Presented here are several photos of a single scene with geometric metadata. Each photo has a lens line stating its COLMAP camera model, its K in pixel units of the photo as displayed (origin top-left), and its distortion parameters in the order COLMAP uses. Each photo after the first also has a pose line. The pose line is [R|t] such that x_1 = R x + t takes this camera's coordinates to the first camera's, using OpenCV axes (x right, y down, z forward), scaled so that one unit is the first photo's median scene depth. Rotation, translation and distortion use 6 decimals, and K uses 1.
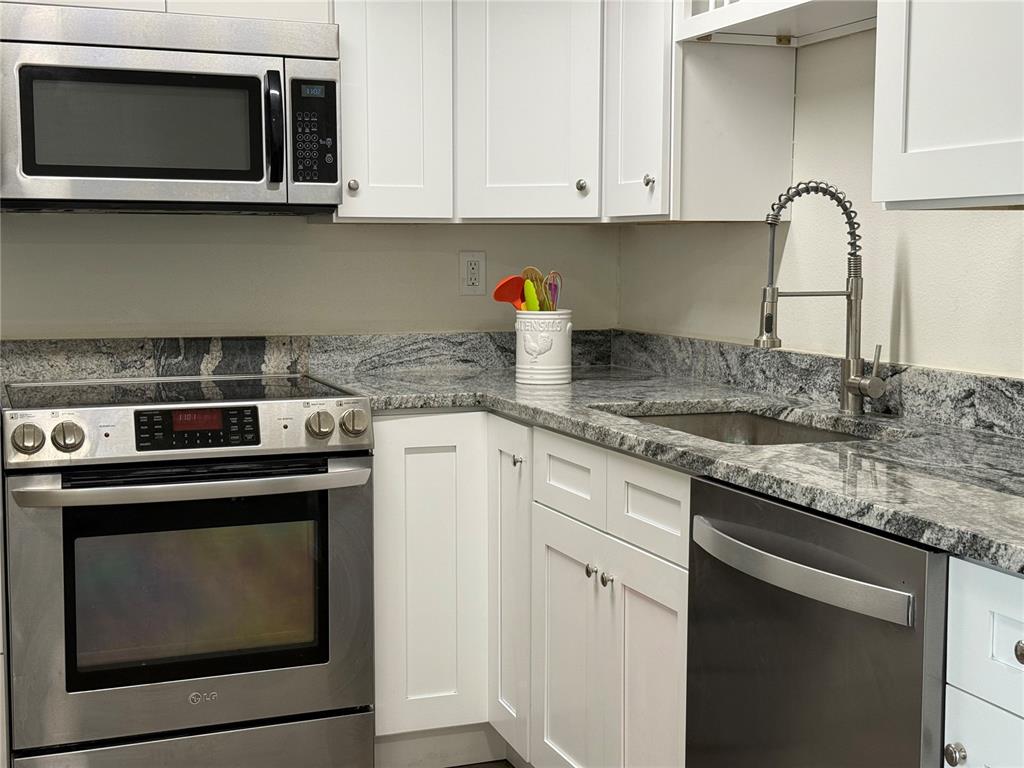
lens RADIAL K [[1427.3, 0, 512.4], [0, 1427.3, 380.2], [0, 0, 1]] dist [0.131029, 0.000000]
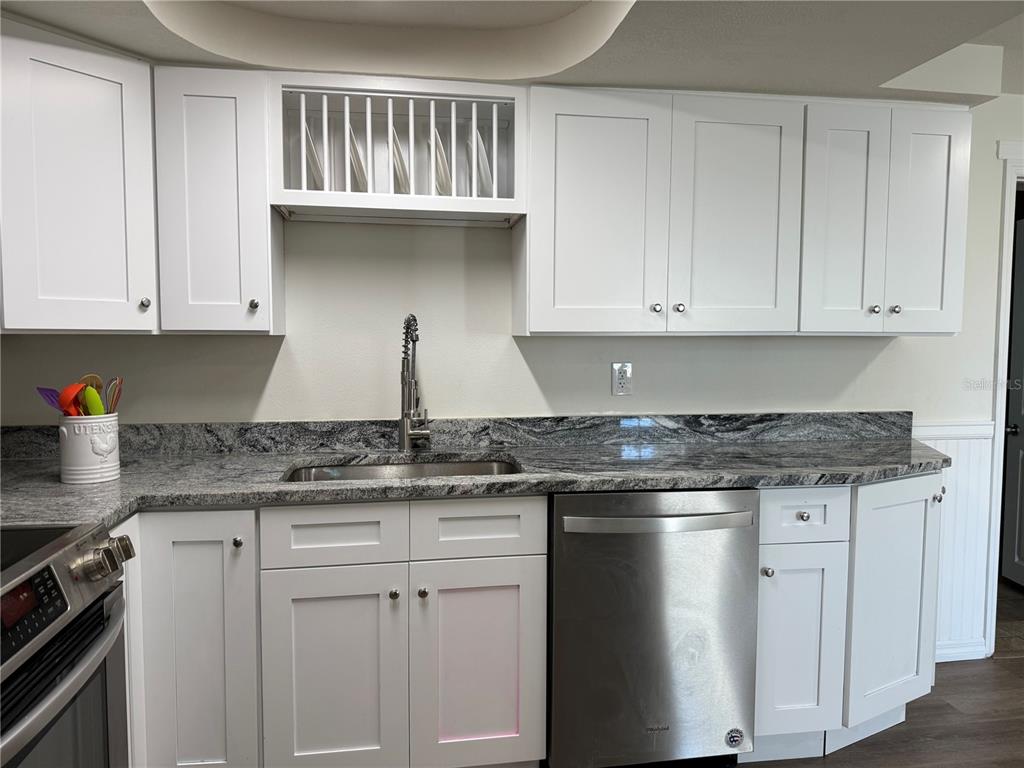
lens RADIAL K [[717.4, 0, 515.7], [0, 717.4, 385.2], [0, 0, 1]] dist [0.078000, -0.113437]
pose [[0.199821, -0.068807, 0.977414, -0.523536], [0.088426, 0.994727, 0.051948, -0.081434], [-0.975834, 0.076049, 0.204851, 0.652526]]
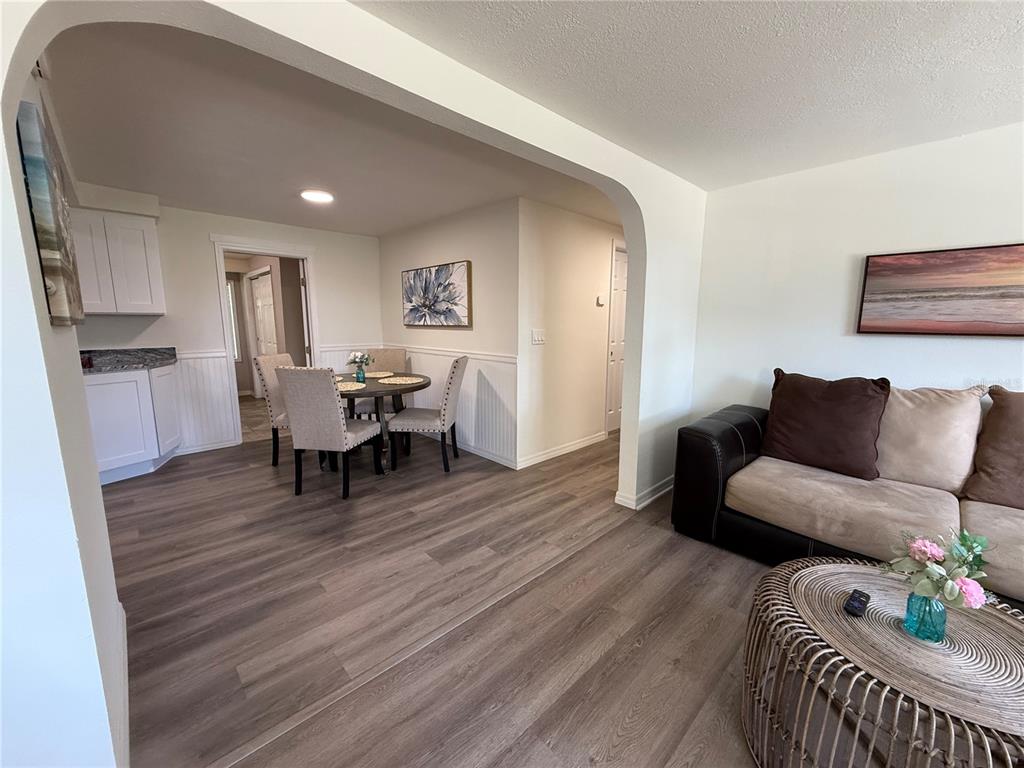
lens RADIAL K [[408.1, 0, 510.6], [0, 408.1, 382.8], [0, 0, 1]] dist [-0.001303, 0.001654]
pose [[-0.379288, -0.140701, 0.914519, -1.038779], [0.083730, 0.979097, 0.185363, 0.004162], [-0.921483, 0.146878, -0.359578, -0.113914]]
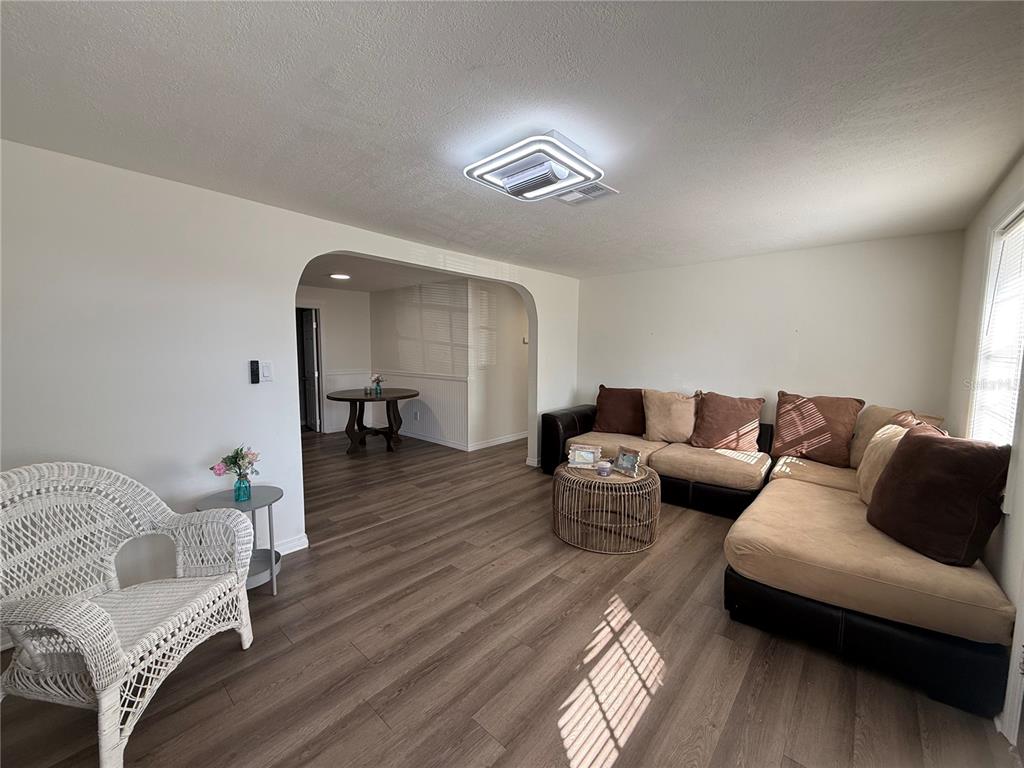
lens RADIAL K [[408.1, 0, 507.8], [0, 408.1, 382.6], [0, 0, 1]] dist [-0.001303, 0.001654]
pose [[-0.451001, -0.078092, 0.889101, -1.636799], [0.078765, 0.988796, 0.126802, -0.041339], [-0.889041, 0.127218, -0.439797, 0.072328]]
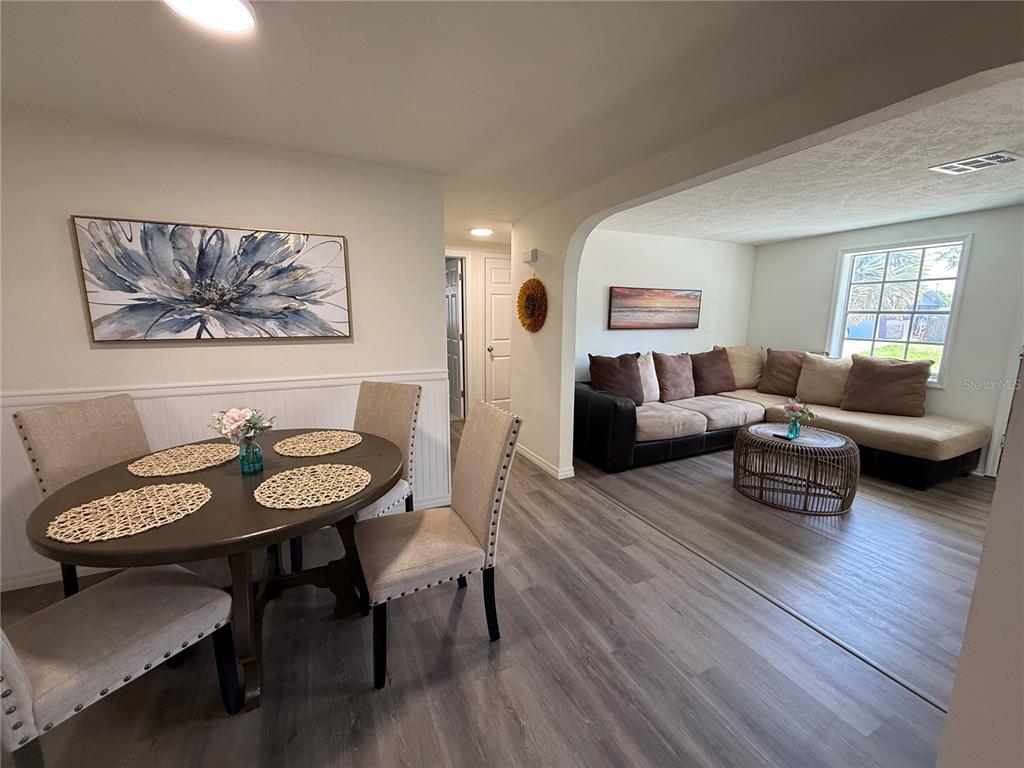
lens RADIAL K [[408.1, 0, 509.8], [0, 408.1, 382.6], [0, 0, 1]] dist [-0.001303, 0.001654]
pose [[-0.998069, 0.005943, -0.061822, -0.102651], [-0.010104, 0.966613, 0.256043, -0.068949], [0.061280, 0.256173, -0.964686, 0.365812]]
